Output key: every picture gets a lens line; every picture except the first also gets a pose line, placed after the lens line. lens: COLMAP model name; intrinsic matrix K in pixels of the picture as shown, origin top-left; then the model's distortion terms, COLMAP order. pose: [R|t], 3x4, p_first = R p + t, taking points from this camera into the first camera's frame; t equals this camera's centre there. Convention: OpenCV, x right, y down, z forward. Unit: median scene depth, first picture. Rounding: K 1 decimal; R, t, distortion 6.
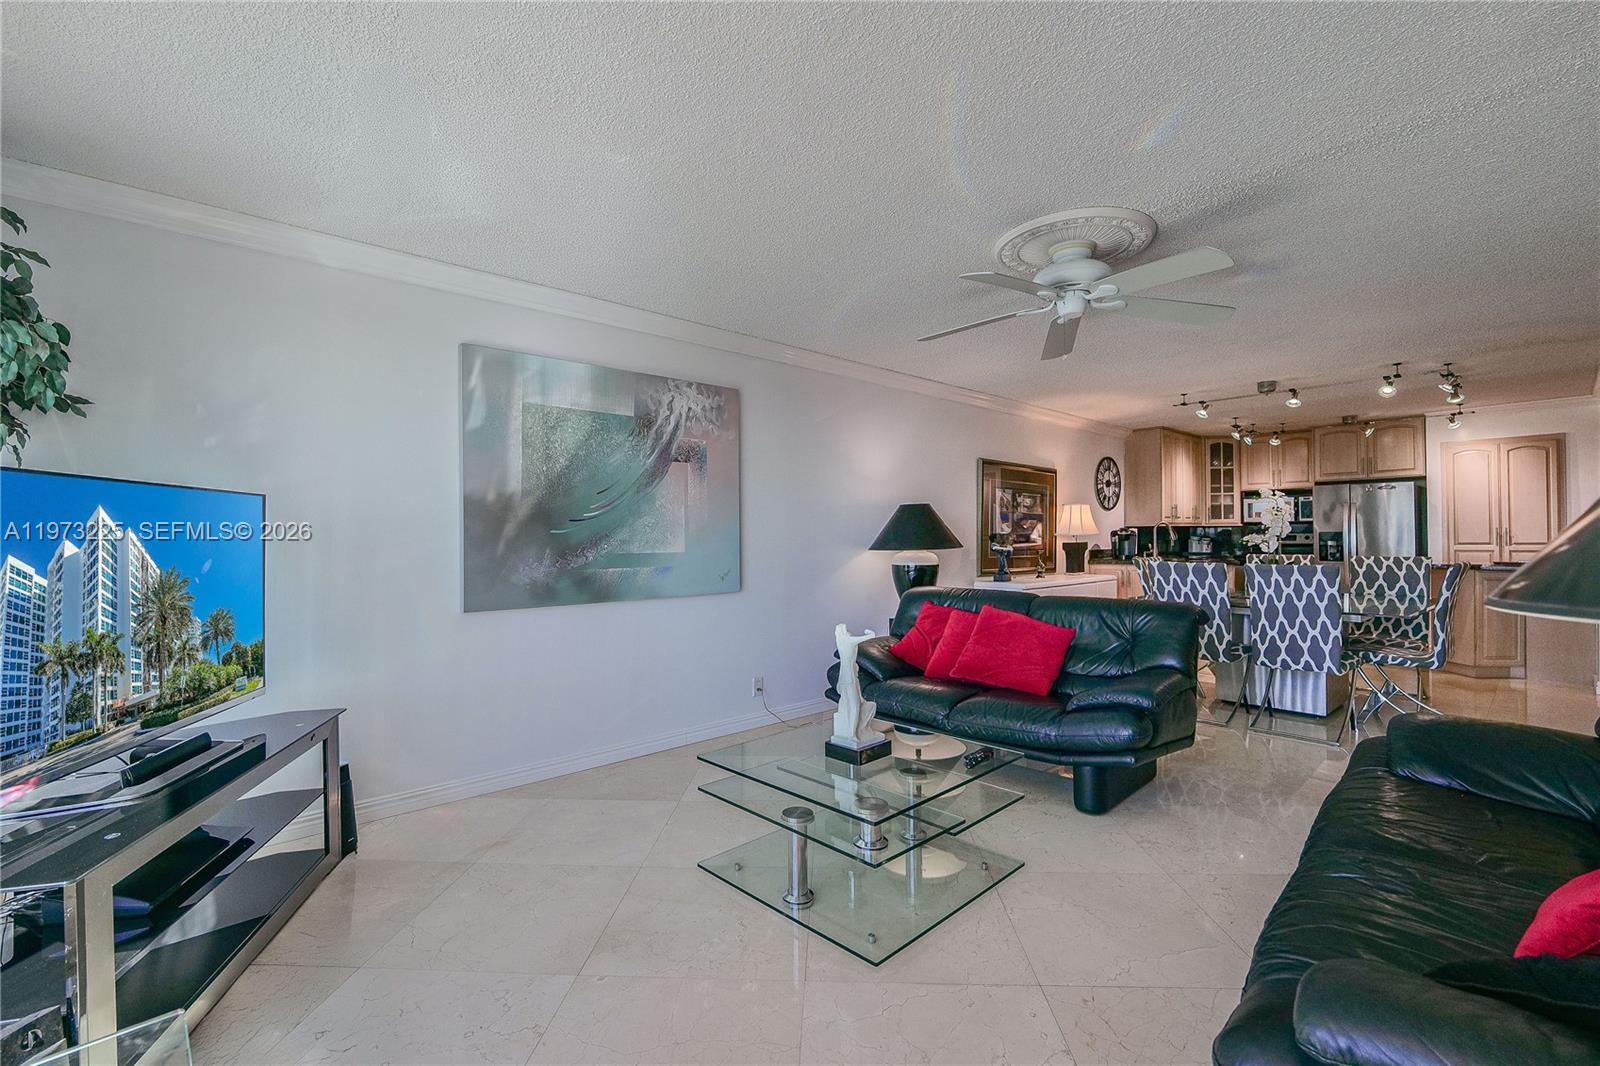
lens RADIAL K [[696.6, 0, 794.8], [0, 696.6, 535.6], [0, 0, 1]] dist [-0.001578, -0.000833]
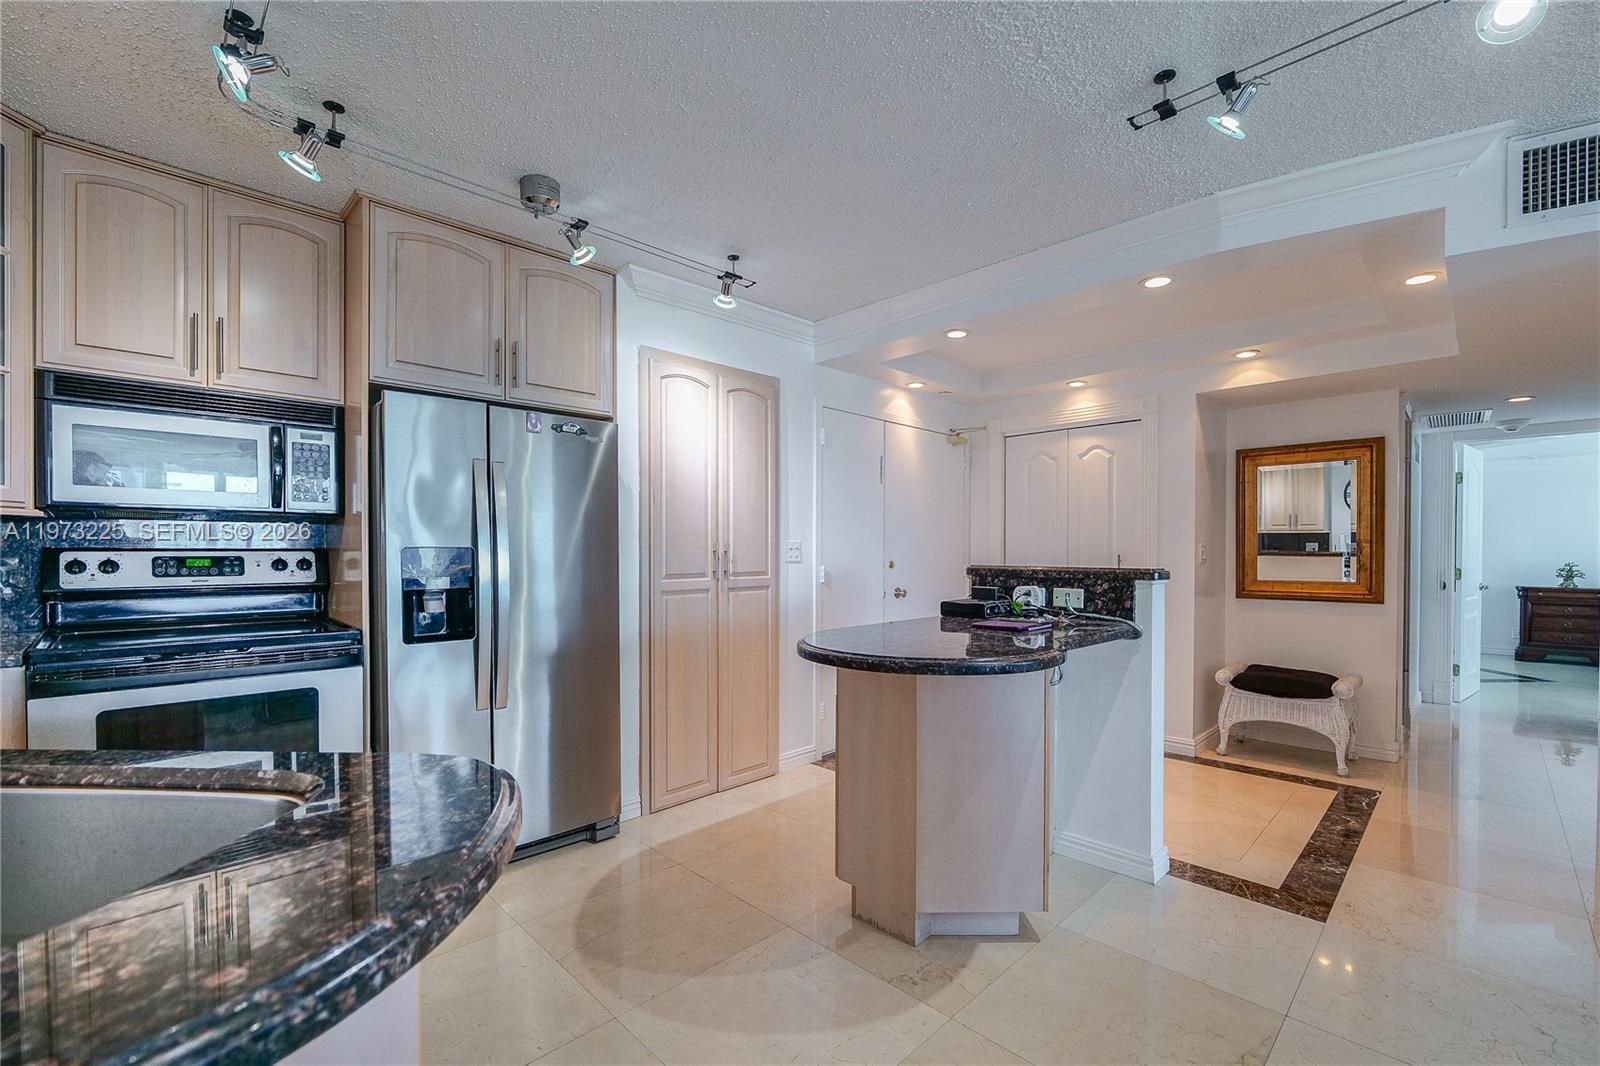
lens RADIAL K [[696.6, 0, 771.3], [0, 696.6, 552.3], [0, 0, 1]] dist [-0.001578, -0.000833]
pose [[0.006518, 0.003460, 0.999973, 0.465355], [-0.005482, 0.999979, -0.003424, -0.004464], [-0.999964, -0.005459, 0.006537, 0.852529]]
